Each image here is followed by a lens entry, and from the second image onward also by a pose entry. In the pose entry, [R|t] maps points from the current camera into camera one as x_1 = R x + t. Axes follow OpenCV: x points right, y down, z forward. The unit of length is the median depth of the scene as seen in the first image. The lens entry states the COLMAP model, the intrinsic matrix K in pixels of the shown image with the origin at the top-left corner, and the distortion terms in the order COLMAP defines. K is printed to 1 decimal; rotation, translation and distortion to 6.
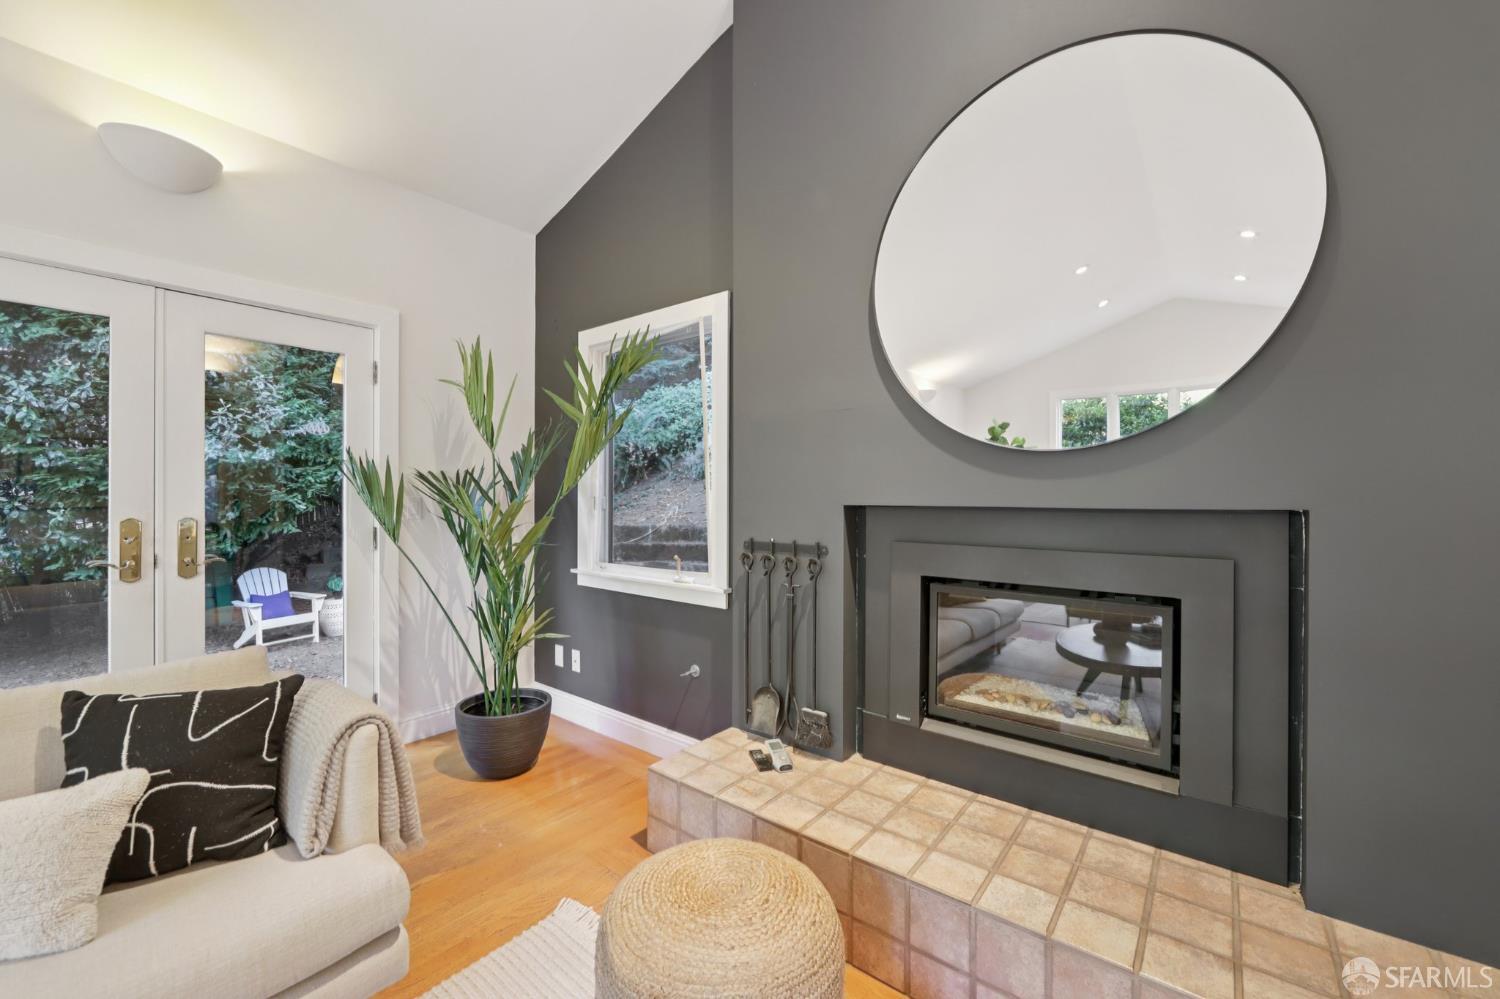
lens RADIAL K [[601.3, 0, 752.2], [0, 601.3, 496.9], [0, 0, 1]] dist [0.001096, 0.000012]
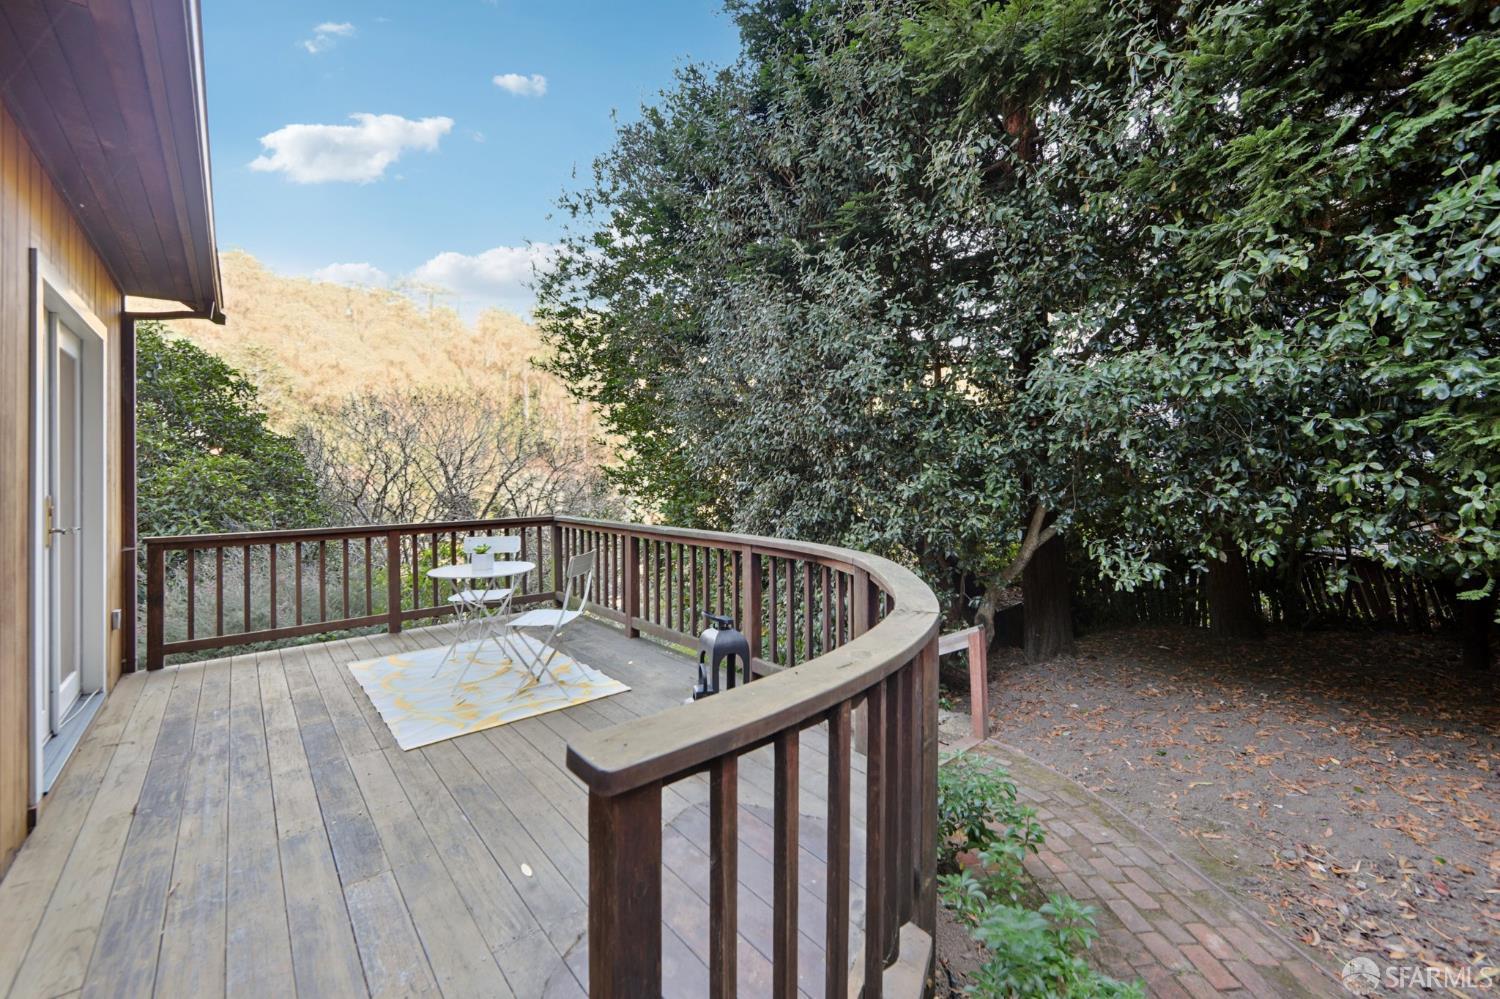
lens RADIAL K [[601.3, 0, 778.5], [0, 601.3, 462.9], [0, 0, 1]] dist [0.001096, 0.000012]
pose [[-0.168249, -0.023240, -0.985471, -0.595708], [0.012269, 0.999595, -0.025668, 0.008459], [0.985668, -0.016409, -0.167896, 0.544430]]
